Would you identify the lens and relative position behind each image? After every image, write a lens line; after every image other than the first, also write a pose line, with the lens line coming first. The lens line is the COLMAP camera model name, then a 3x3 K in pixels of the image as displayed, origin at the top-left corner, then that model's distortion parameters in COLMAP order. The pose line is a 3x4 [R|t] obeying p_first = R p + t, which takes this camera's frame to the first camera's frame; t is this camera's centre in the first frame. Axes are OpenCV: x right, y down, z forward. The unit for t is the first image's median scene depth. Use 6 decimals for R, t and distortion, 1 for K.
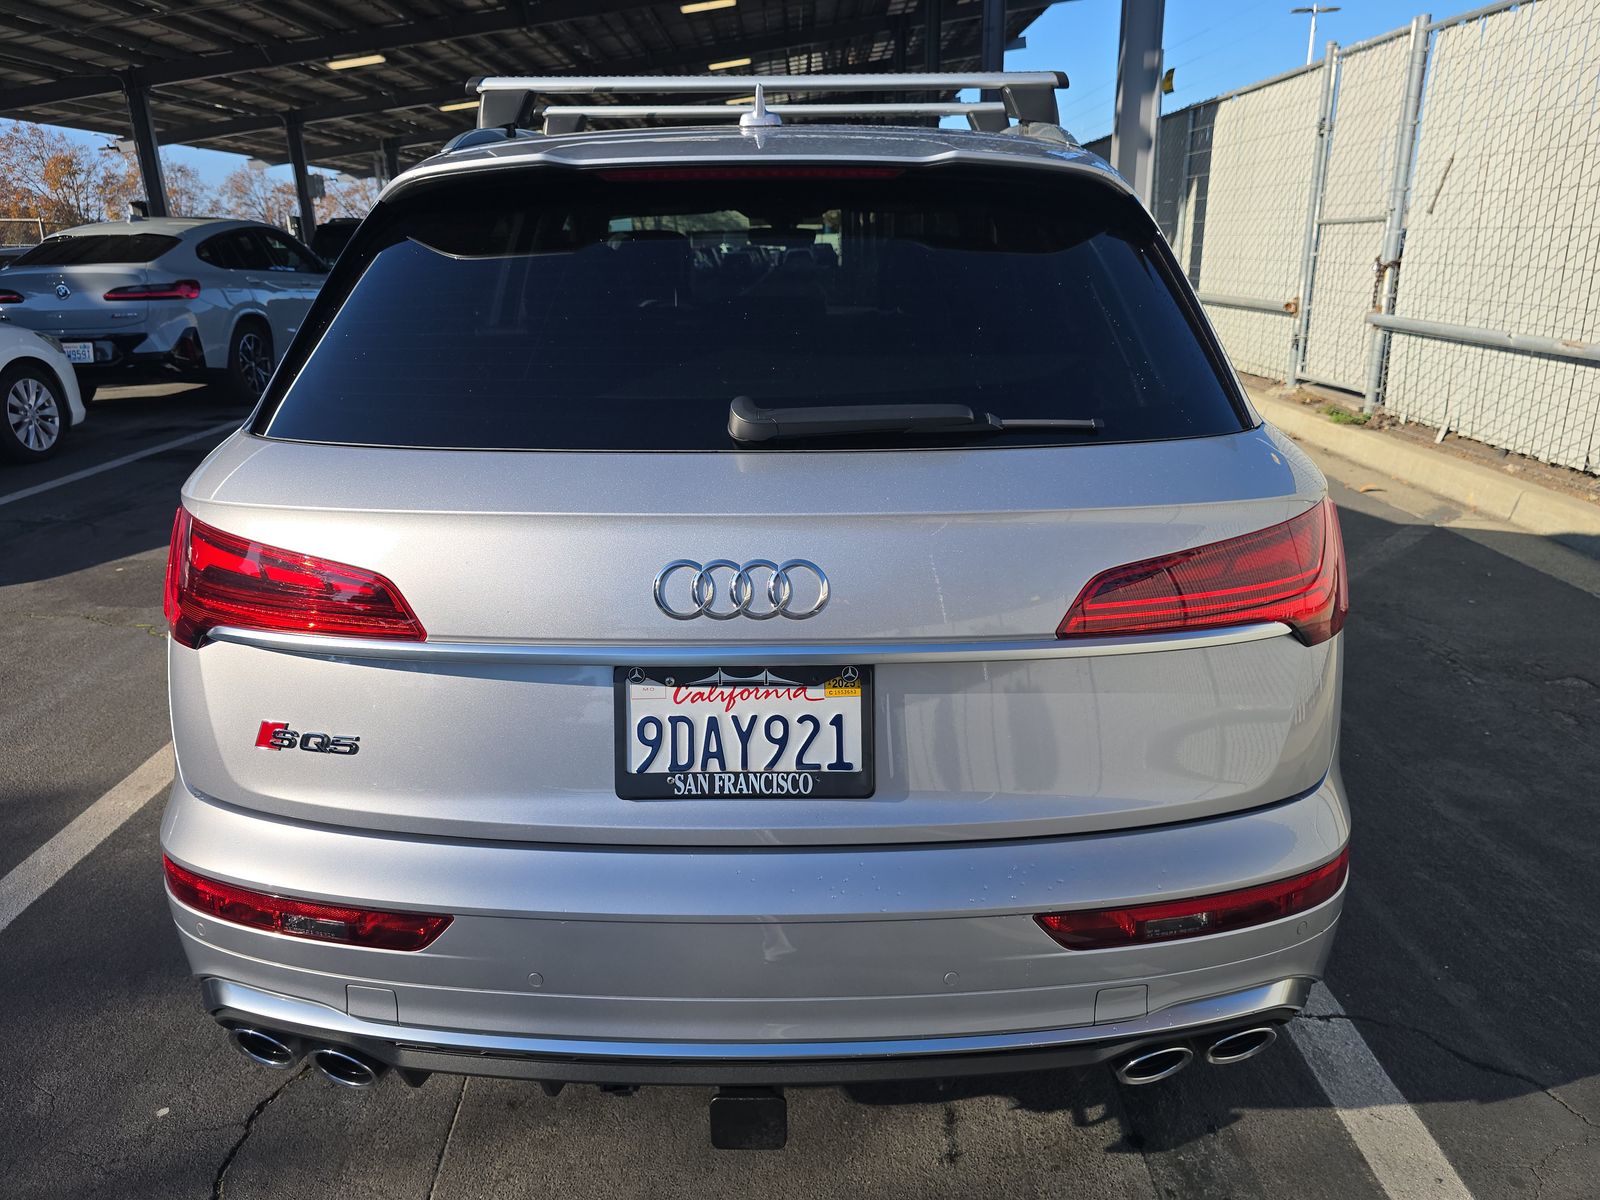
lens RADIAL K [[1087.4, 0, 802.6], [0, 1087.4, 607.3], [0, 0, 1]] dist [0.020811, -0.024734]
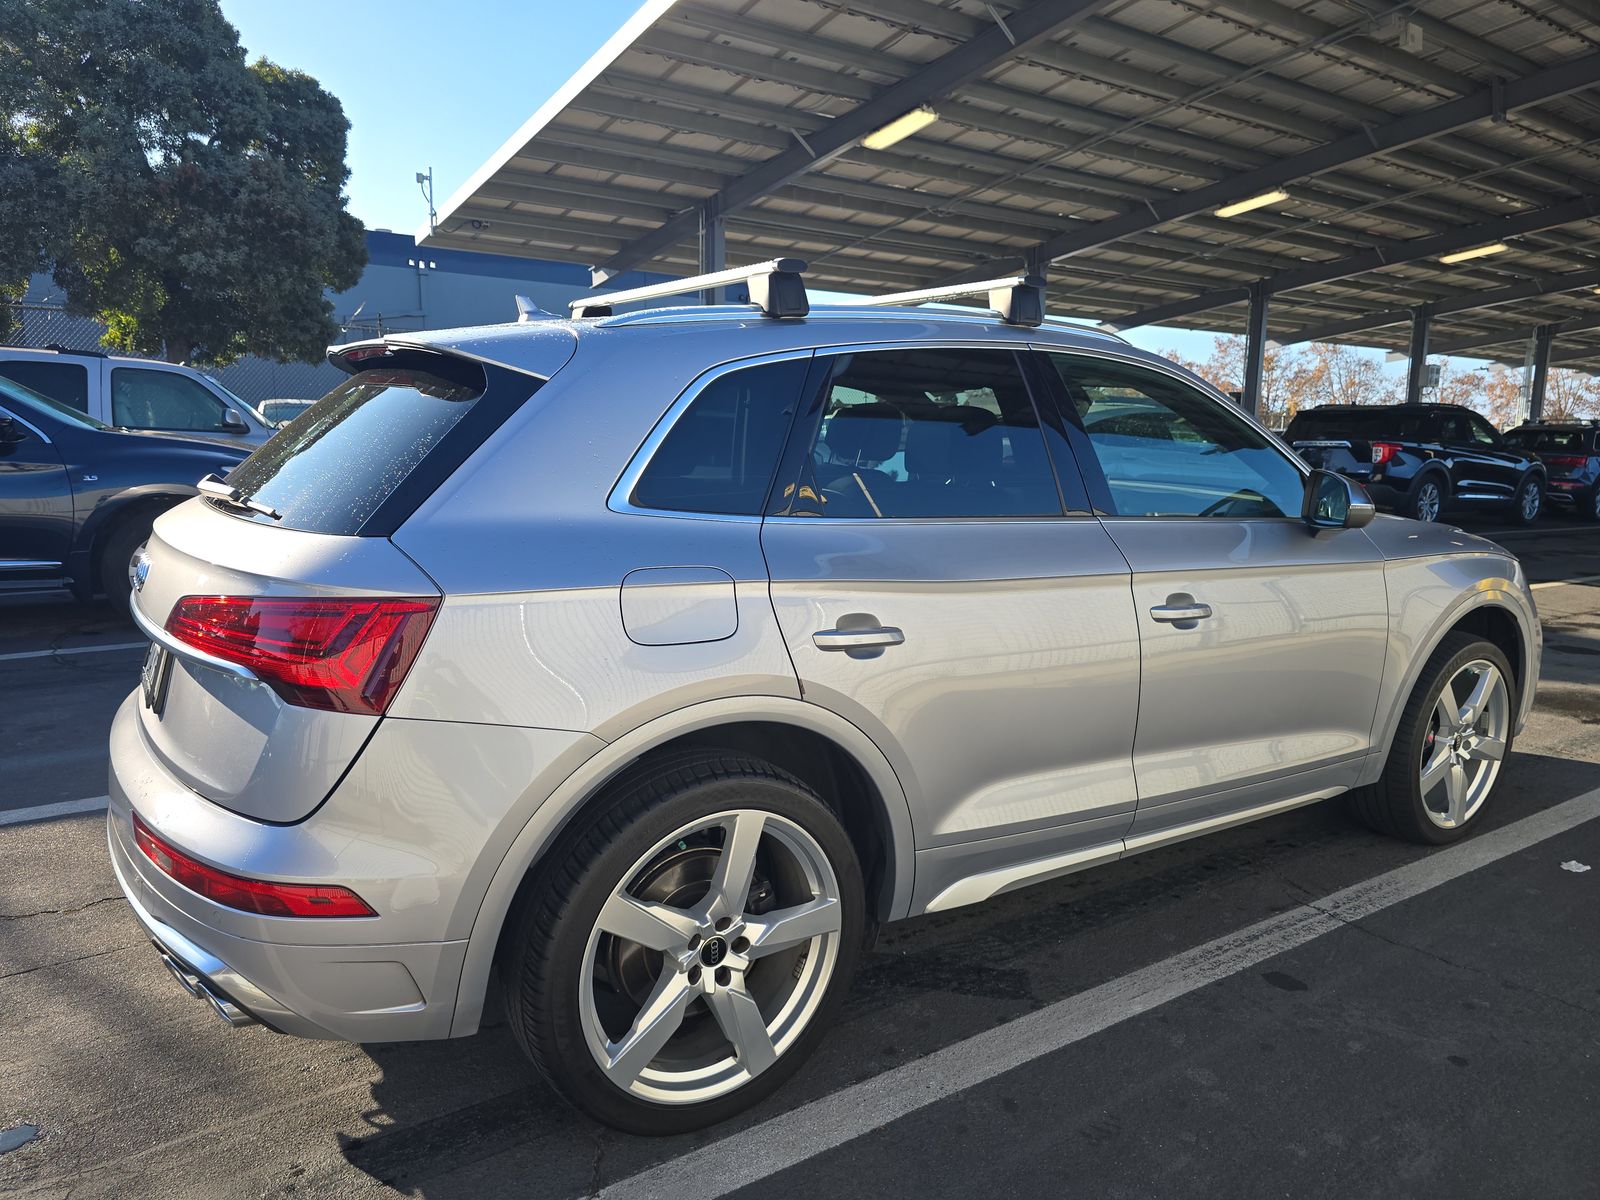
lens RADIAL K [[1087.4, 0, 809.3], [0, 1087.4, 587.8], [0, 0, 1]] dist [0.020811, -0.024734]
pose [[0.544878, 0.142320, -0.826349, 0.127283], [-0.288007, 0.957301, -0.025033, -0.014869], [0.787502, 0.251635, 0.562602, 0.054091]]
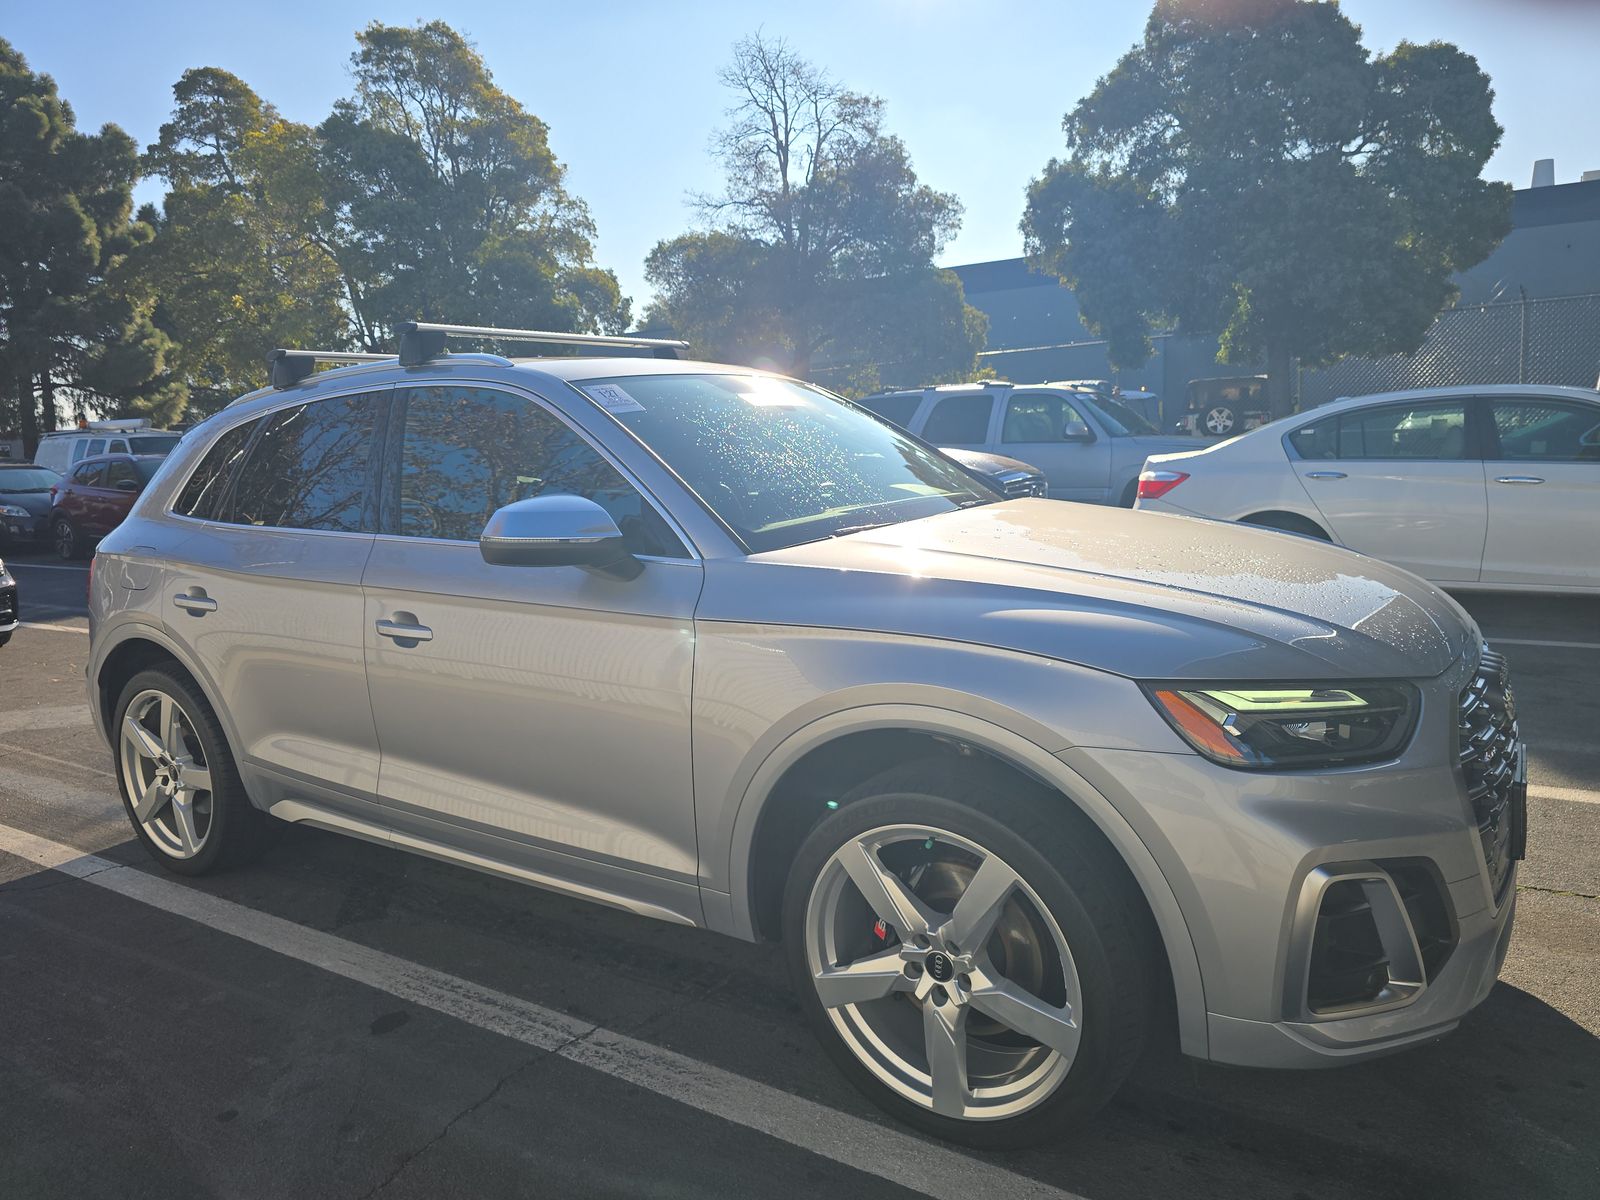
lens RADIAL K [[1087.4, 0, 805.4], [0, 1087.4, 607.0], [0, 0, 1]] dist [0.020811, -0.024734]
pose [[-0.557583, 0.160708, -0.814416, 0.109237], [-0.212470, 0.920772, 0.327161, -0.609336], [0.802470, 0.355459, -0.479261, 1.848569]]
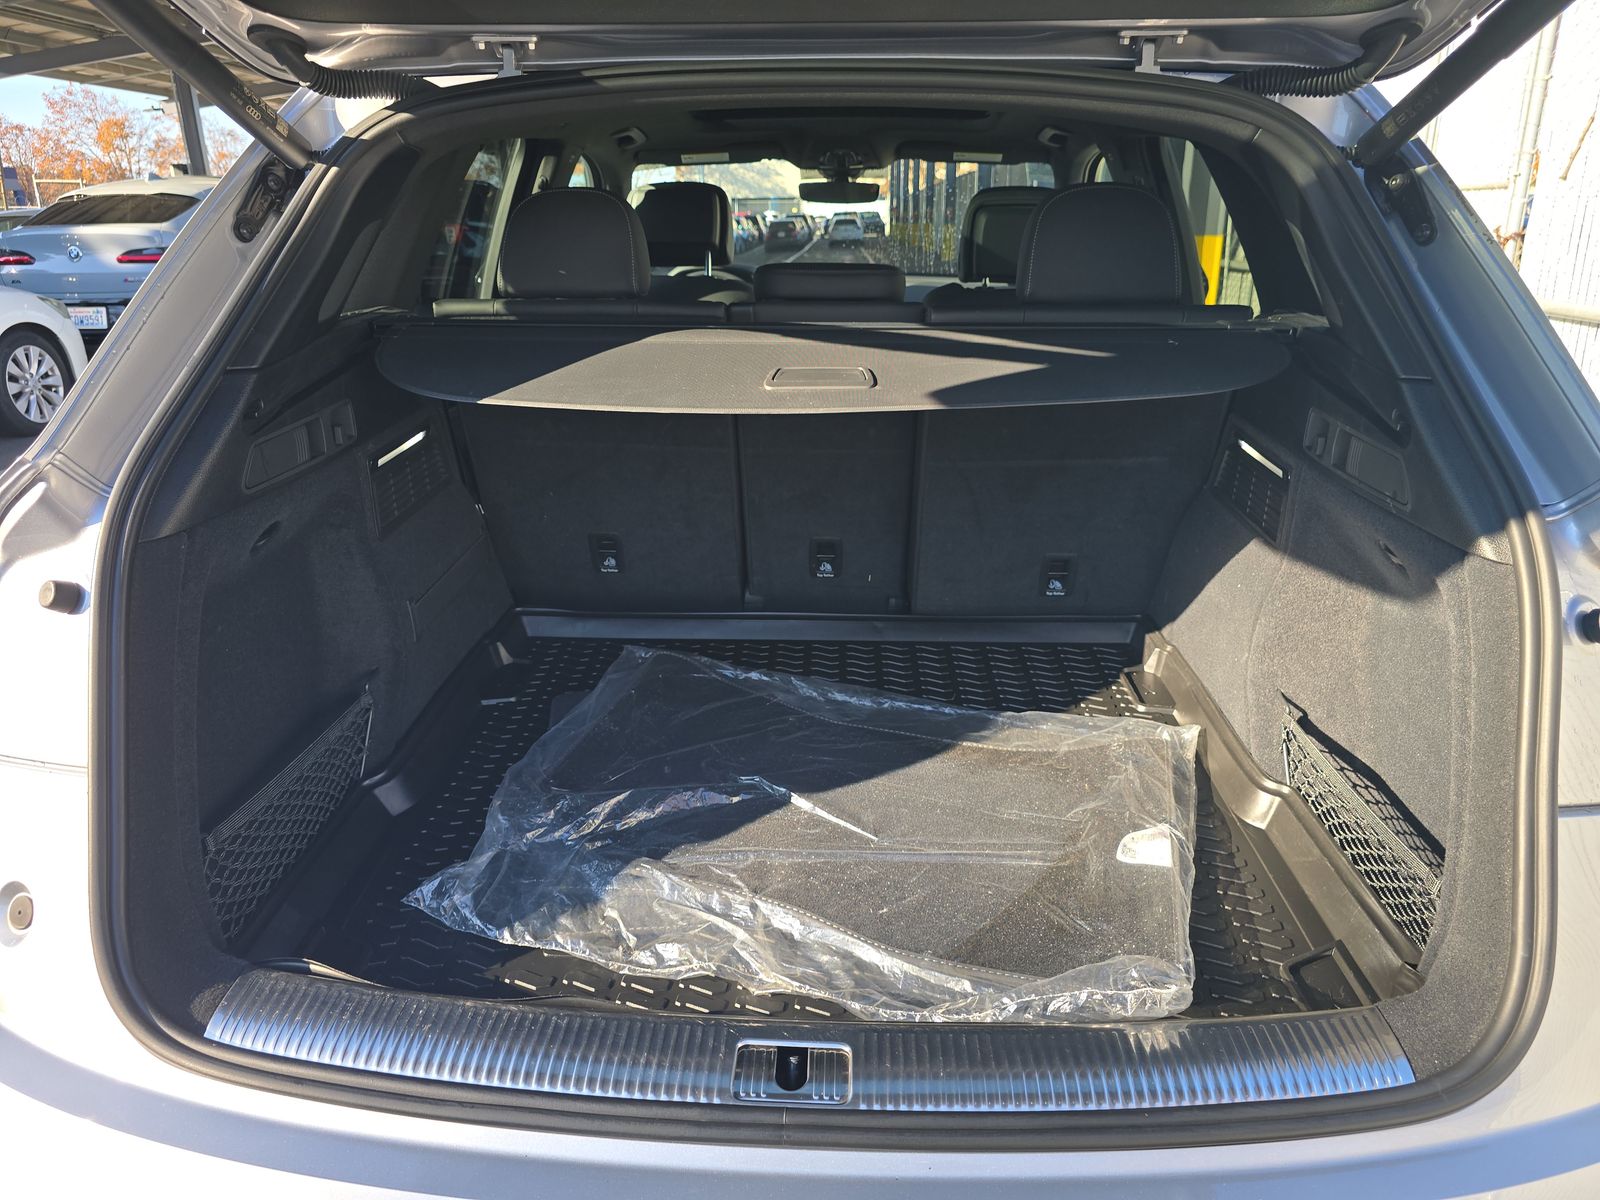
lens RADIAL K [[1087.4, 0, 794.8], [0, 1087.4, 601.9], [0, 0, 1]] dist [0.020811, -0.024734]
pose [[0.998893, 0.022566, -0.041278, -0.001918], [-0.021719, 0.999546, 0.020860, -0.007800], [0.041730, -0.019940, 0.998930, 0.028570]]
